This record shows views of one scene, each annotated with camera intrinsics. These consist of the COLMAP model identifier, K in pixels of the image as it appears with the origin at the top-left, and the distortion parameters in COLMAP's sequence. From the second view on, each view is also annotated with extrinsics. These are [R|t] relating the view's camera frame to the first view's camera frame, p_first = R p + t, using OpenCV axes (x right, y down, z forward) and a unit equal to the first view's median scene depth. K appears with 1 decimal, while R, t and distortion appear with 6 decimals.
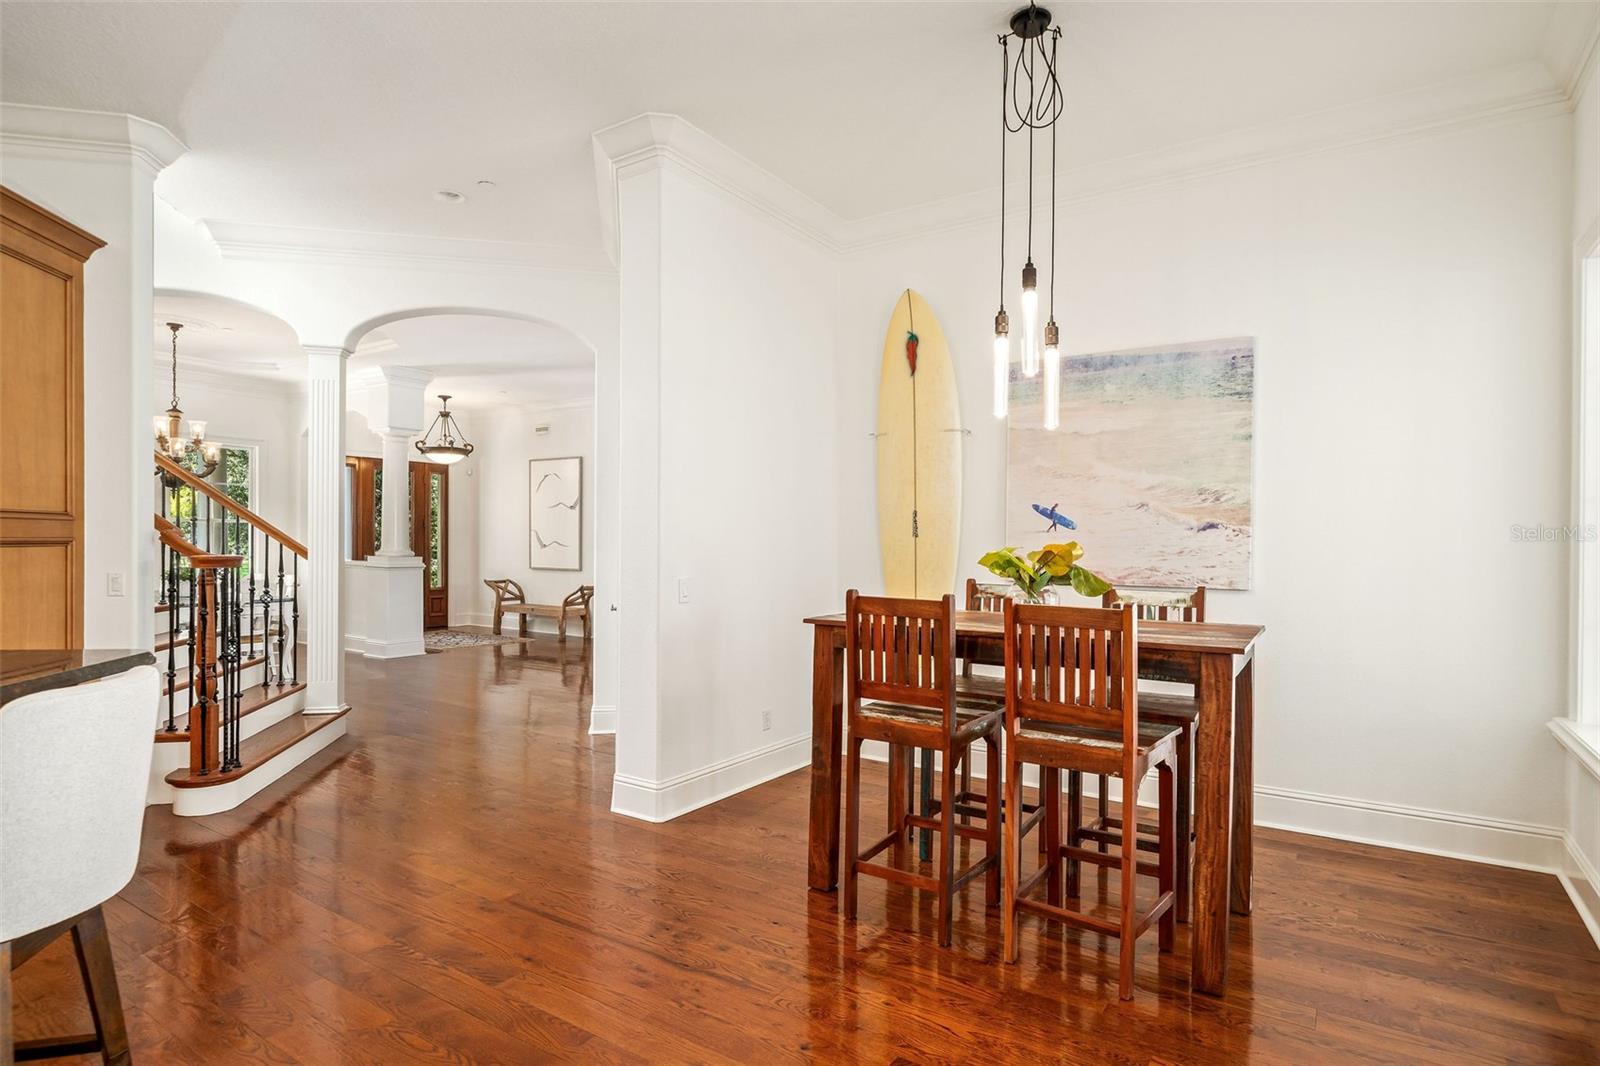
lens RADIAL K [[857.2, 0, 797.9], [0, 857.2, 552.7], [0, 0, 1]] dist [-0.007260, -0.000835]
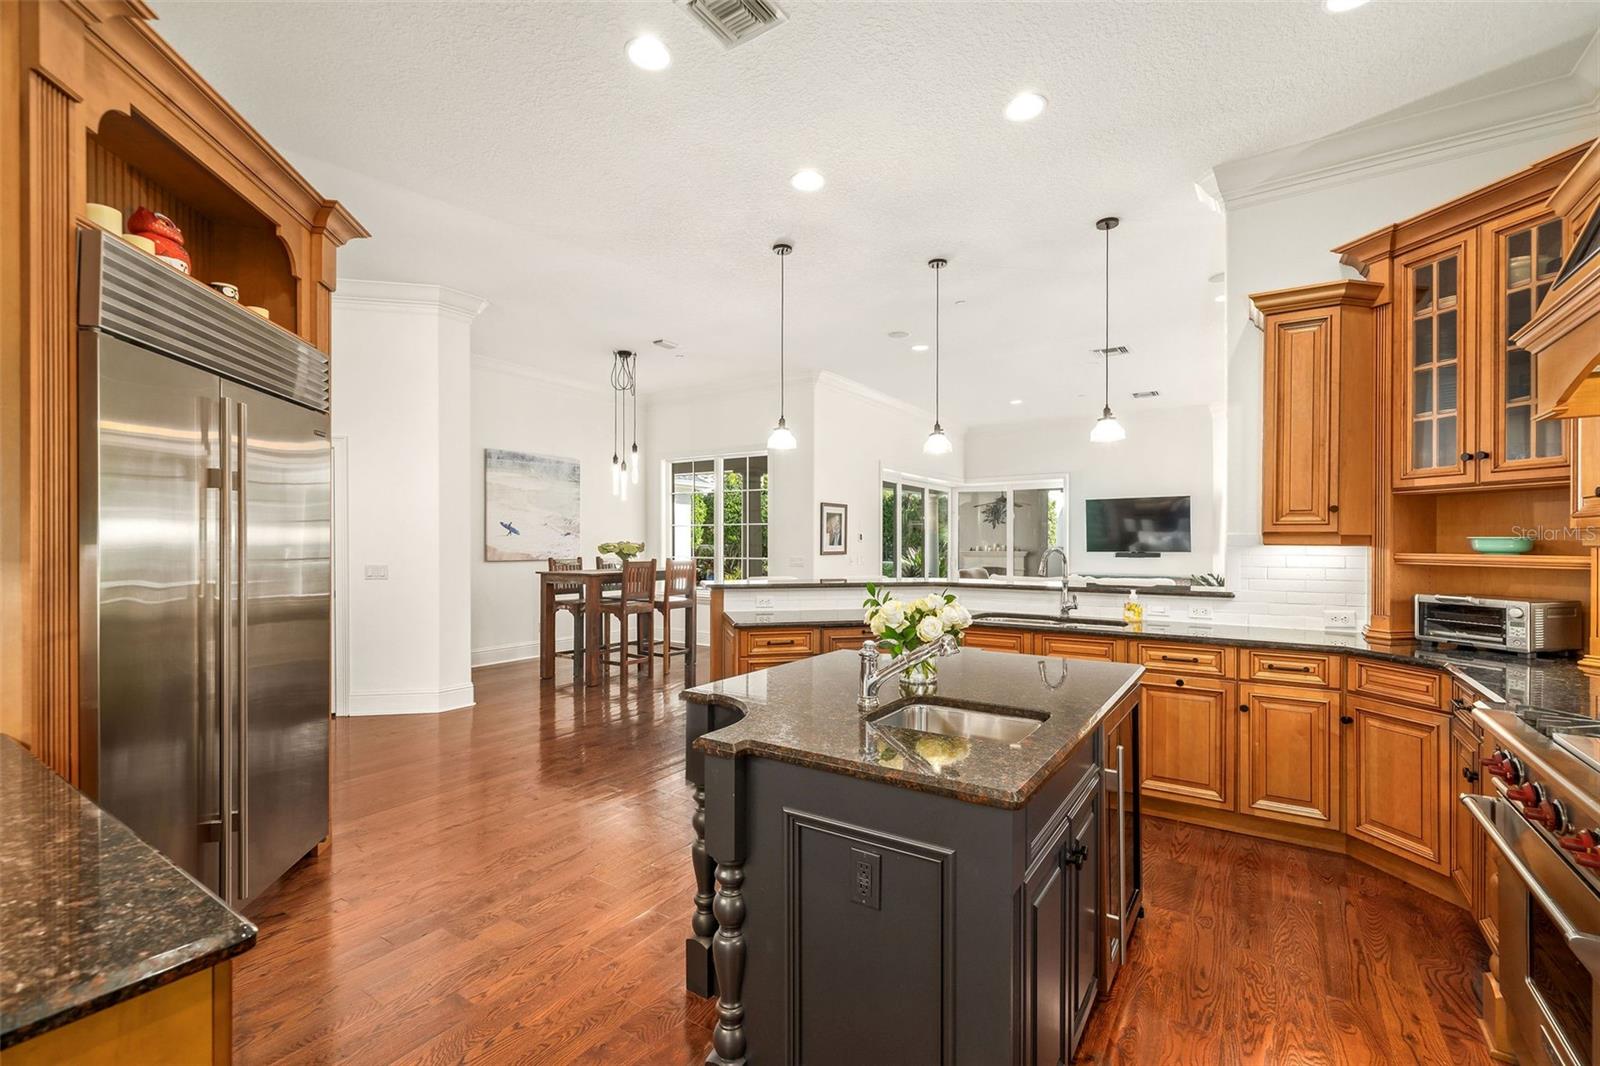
lens RADIAL K [[689.9, 0, 809.9], [0, 689.9, 538.9], [0, 0, 1]] dist [0.000021, 0.000066]
pose [[-0.005170, -0.004578, 0.999976, -1.454535], [0.015810, 0.999864, 0.004660, -0.013885], [-0.999862, 0.015834, -0.005097, 0.305586]]
